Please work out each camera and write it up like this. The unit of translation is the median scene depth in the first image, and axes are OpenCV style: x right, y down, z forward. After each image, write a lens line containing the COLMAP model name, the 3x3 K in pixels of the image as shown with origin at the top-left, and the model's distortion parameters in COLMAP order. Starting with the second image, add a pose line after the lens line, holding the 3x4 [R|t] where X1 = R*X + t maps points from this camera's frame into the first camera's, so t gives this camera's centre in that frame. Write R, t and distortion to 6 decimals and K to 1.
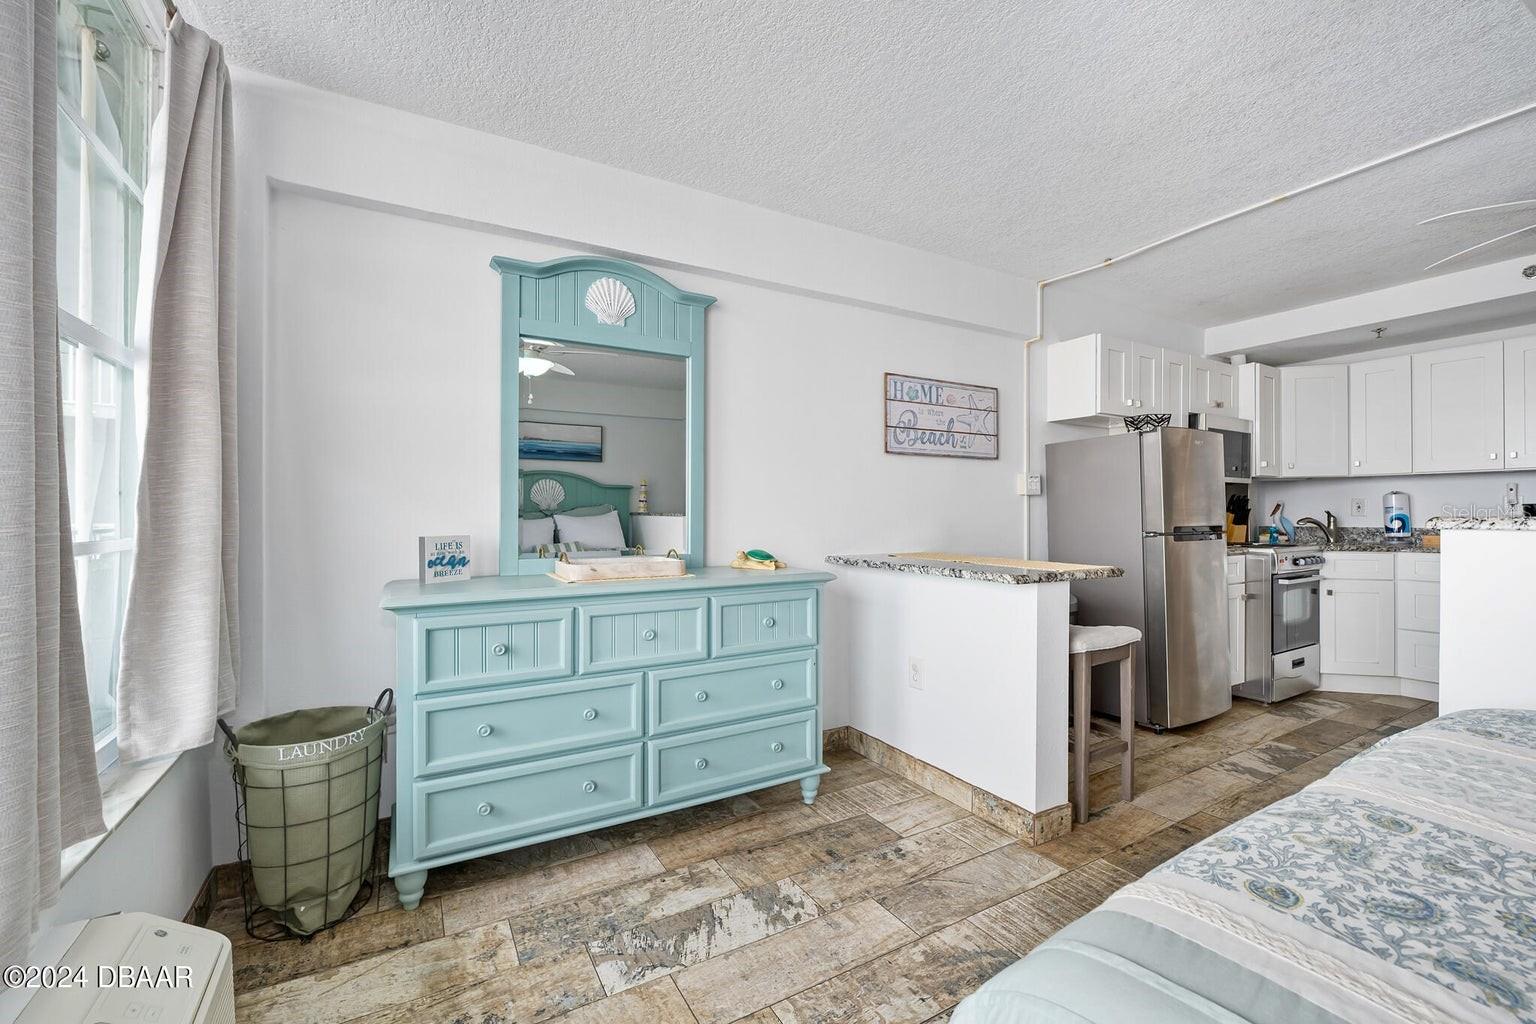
lens RADIAL K [[651.2, 0, 775.1], [0, 651.2, 502.2], [0, 0, 1]] dist [-0.009779, 0.000038]
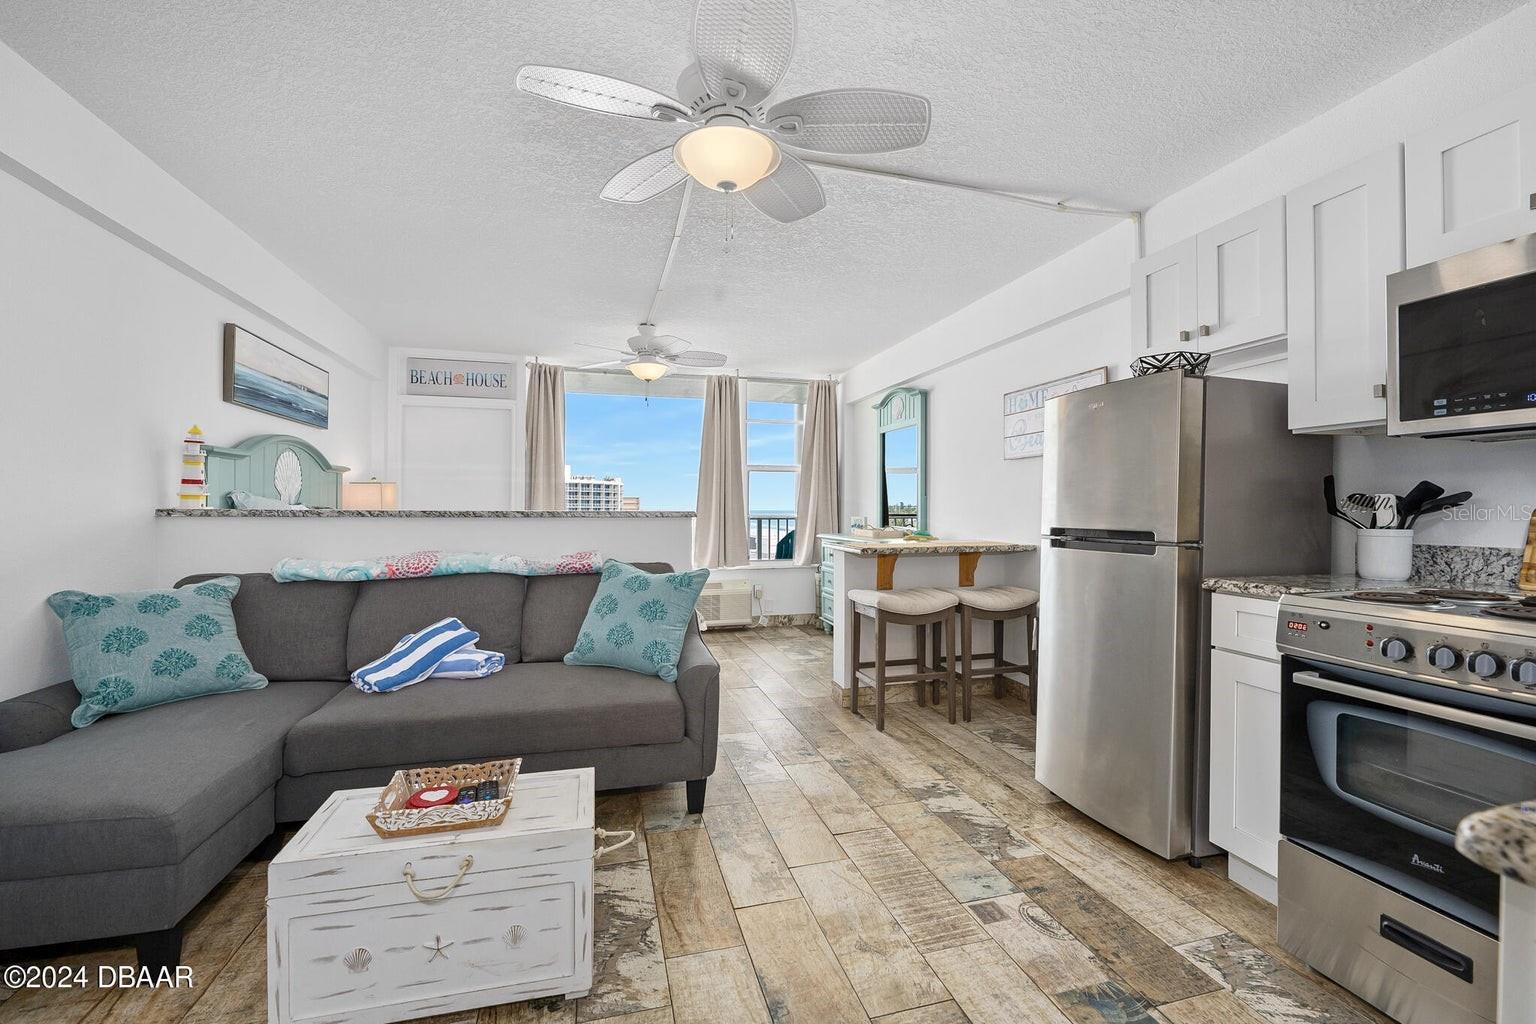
lens RADIAL K [[651.2, 0, 737.4], [0, 651.2, 506.2], [0, 0, 1]] dist [-0.009779, 0.000038]
pose [[-0.311629, -0.004850, -0.950192, 1.423443], [0.008380, 0.999934, -0.007853, 0.015613], [0.950167, -0.010410, -0.311567, 0.867042]]
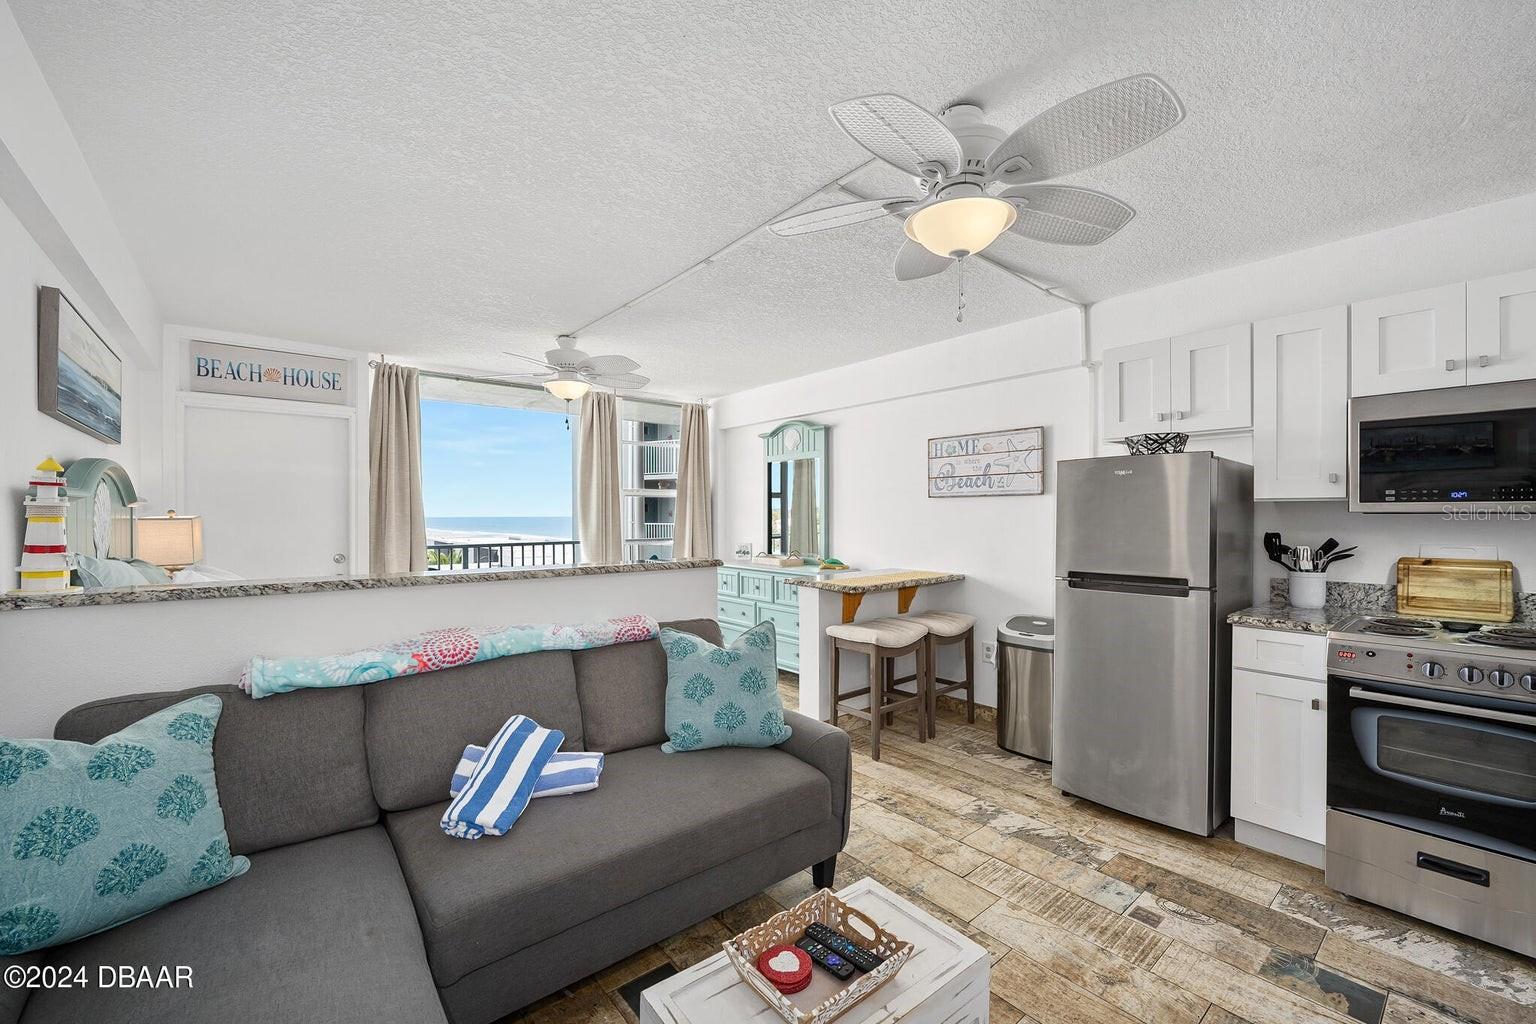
lens RADIAL K [[651.2, 0, 747.6], [0, 651.2, 513.7], [0, 0, 1]] dist [-0.009779, 0.000038]
pose [[0.117333, -0.000434, -0.993093, 1.423443], [0.014762, 0.999890, 0.001308, -0.047667], [0.992983, -0.014814, 0.117326, 0.442097]]
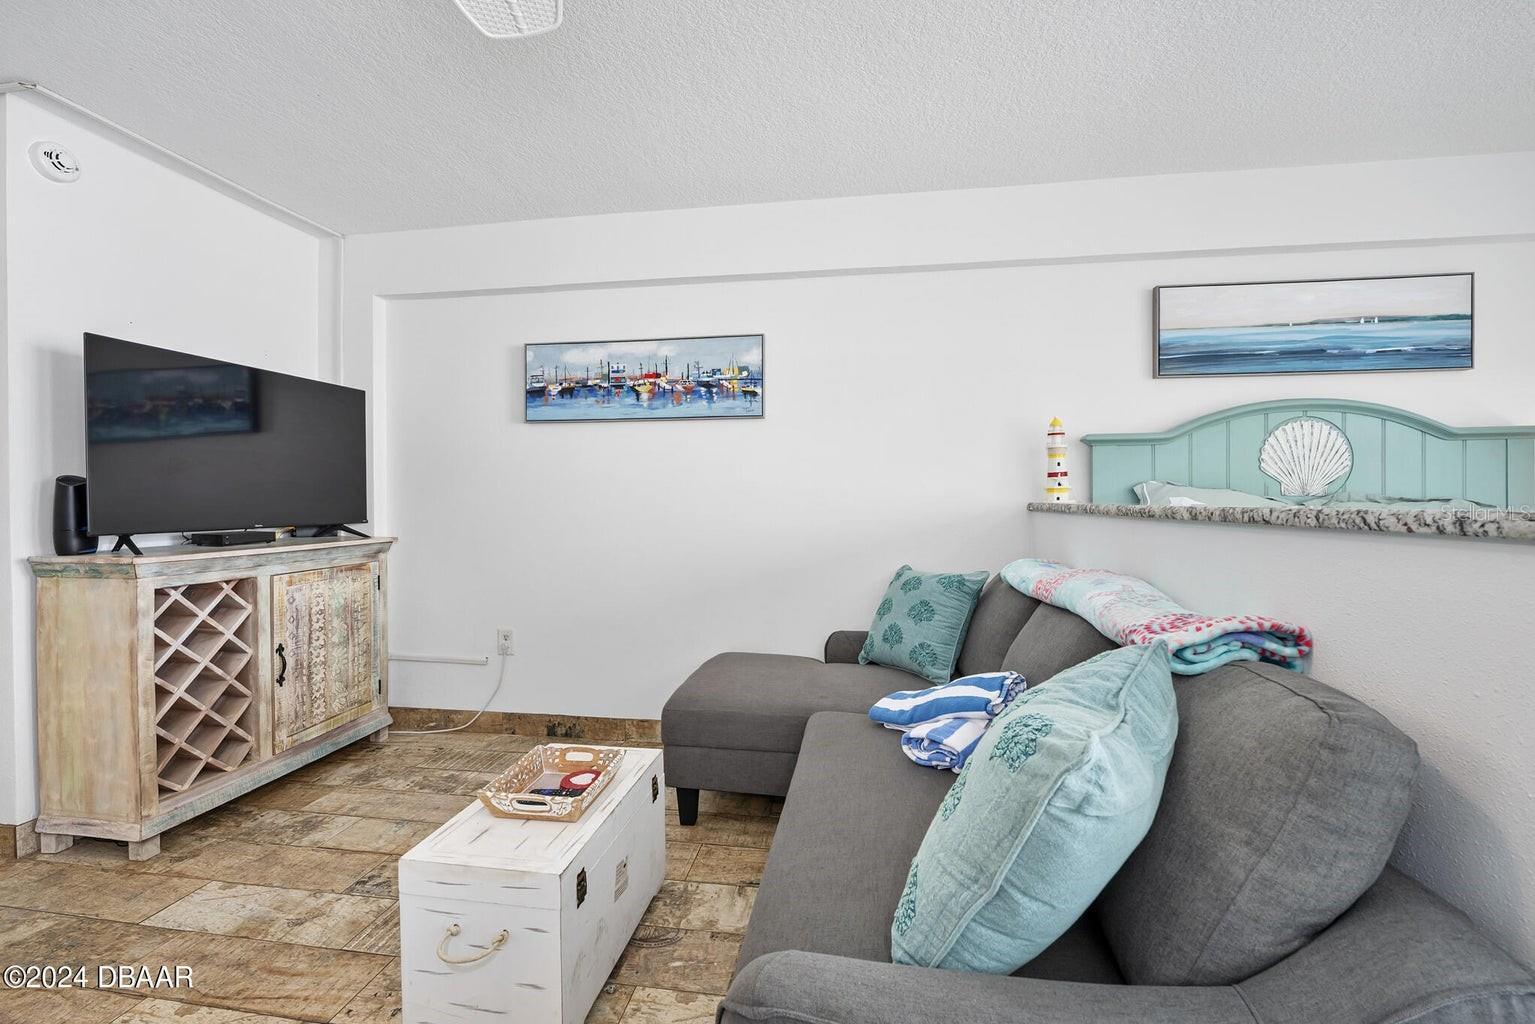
lens RADIAL K [[650.8, 0, 794.9], [0, 650.8, 506.7], [0, 0, 1]] dist [-0.009779, 0.000038]
pose [[-0.775039, -0.003510, 0.631904, 0.561566], [-0.005895, 0.999981, -0.001676, 0.015126], [-0.631886, -0.005024, -0.775045, 0.784308]]
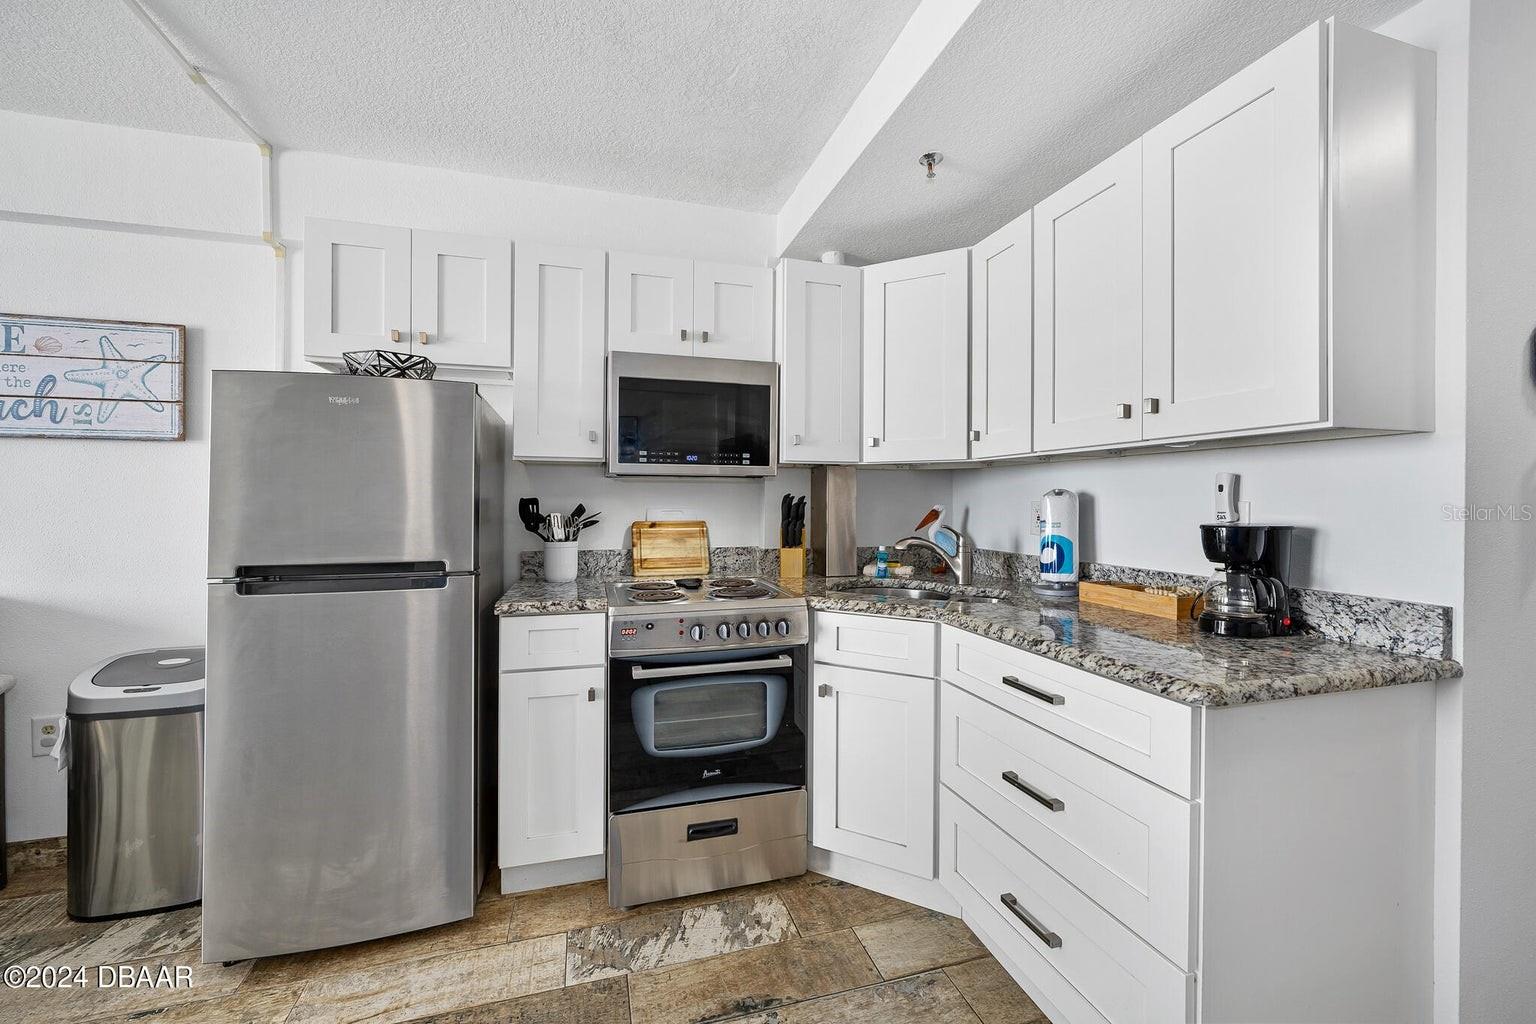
lens RADIAL K [[611.8, 0, 802.2], [0, 611.8, 500.8], [0, 0, 1]] dist [-0.010759, 0.001115]
pose [[0.971942, 0.002584, -0.235207, 1.127251], [0.000327, 0.999924, 0.012334, -0.017785], [0.235221, -0.012065, 0.971867, 0.629318]]
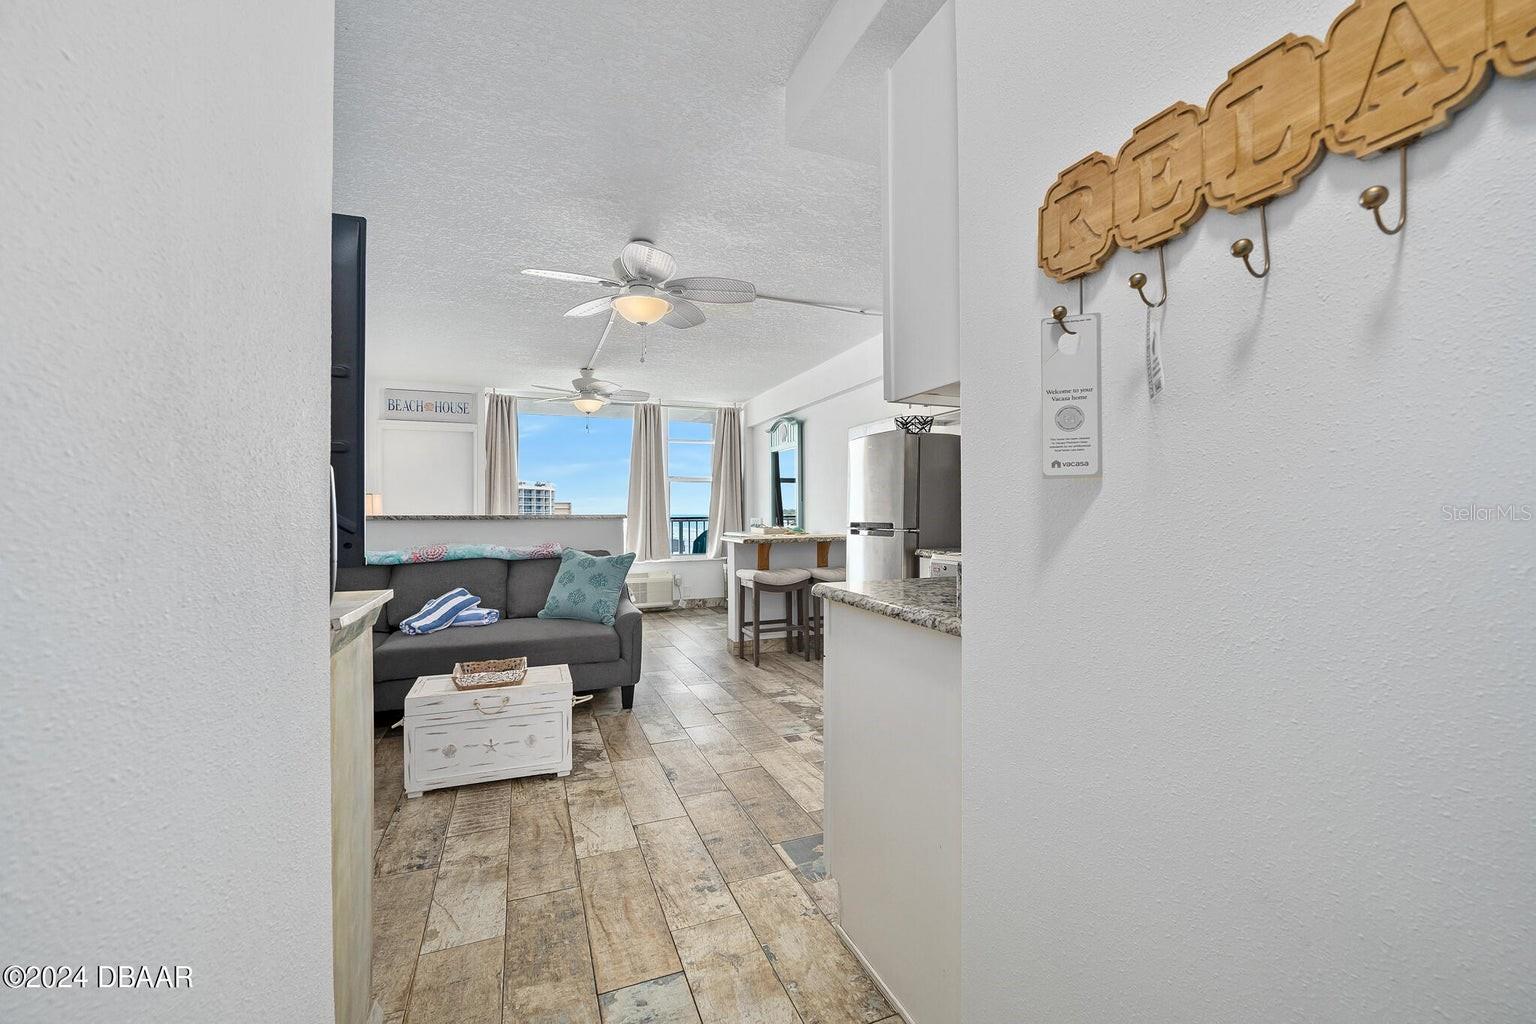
lens RADIAL K [[651.2, 0, 711.4], [0, 651.2, 512.8], [0, 0, 1]] dist [-0.009779, 0.000038]
pose [[-0.248391, 0.002954, -0.968655, 1.809223], [0.017258, 0.999850, -0.001376, 0.016209], [0.968506, -0.017059, -0.248404, 1.023003]]
